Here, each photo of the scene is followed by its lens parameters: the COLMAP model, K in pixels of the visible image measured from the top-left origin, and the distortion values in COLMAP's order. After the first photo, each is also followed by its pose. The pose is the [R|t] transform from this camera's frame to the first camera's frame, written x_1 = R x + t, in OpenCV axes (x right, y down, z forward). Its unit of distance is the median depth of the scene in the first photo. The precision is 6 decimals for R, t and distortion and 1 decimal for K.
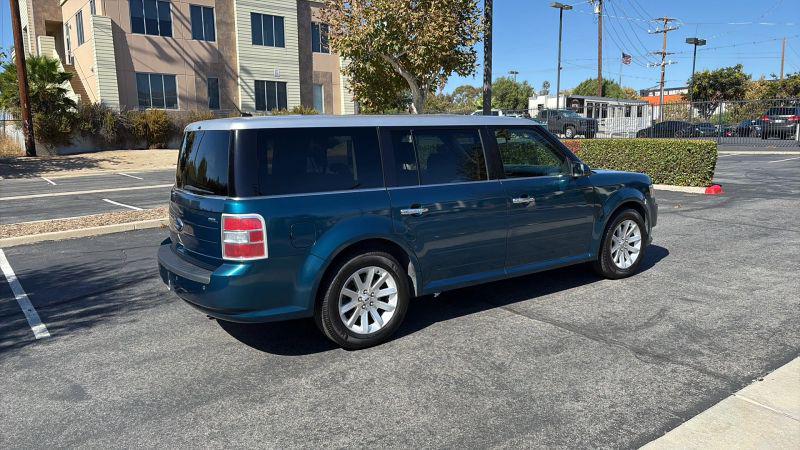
lens RADIAL K [[578.6, 0, 408.0], [0, 578.6, 225.9], [0, 0, 1]] dist [0.056891, -0.056421]
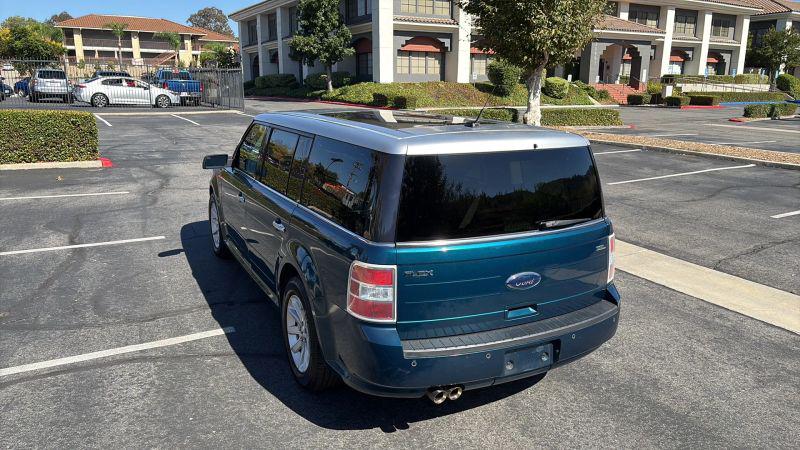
lens RADIAL K [[578.6, 0, 398.9], [0, 578.6, 225.8], [0, 0, 1]] dist [0.056891, -0.056421]
pose [[0.135864, -0.216463, 0.966791, -0.979202], [0.140282, 0.970211, 0.197515, -0.208228], [-0.980746, 0.108788, 0.162182, 0.913885]]
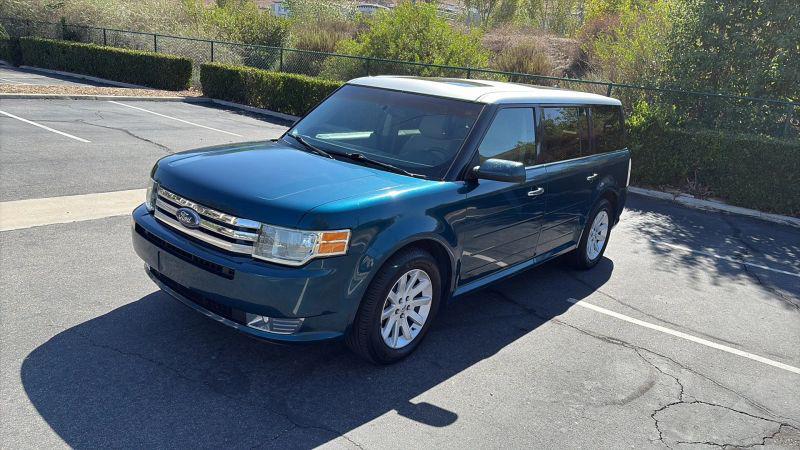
lens RADIAL K [[578.6, 0, 396.3], [0, 578.6, 228.5], [0, 0, 1]] dist [0.056891, -0.056421]
pose [[-0.960236, 0.000401, -0.279191, 0.447784], [-0.122127, 0.898648, 0.421327, -0.396929], [0.251063, 0.438670, -0.862865, 2.104080]]
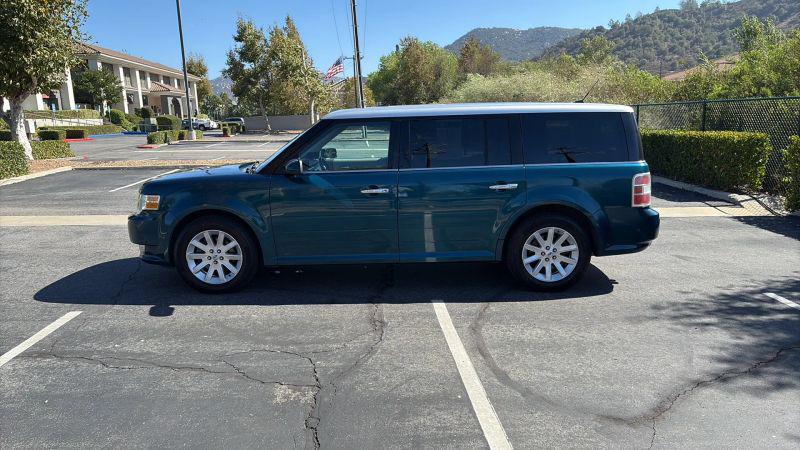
lens RADIAL K [[578.6, 0, 395.9], [0, 578.6, 226.8], [0, 0, 1]] dist [0.056891, -0.056421]
pose [[-0.822650, -0.067733, 0.564500, -0.647710], [0.125923, 0.946513, 0.297079, -0.338987], [-0.554428, 0.315476, -0.770120, 2.159484]]
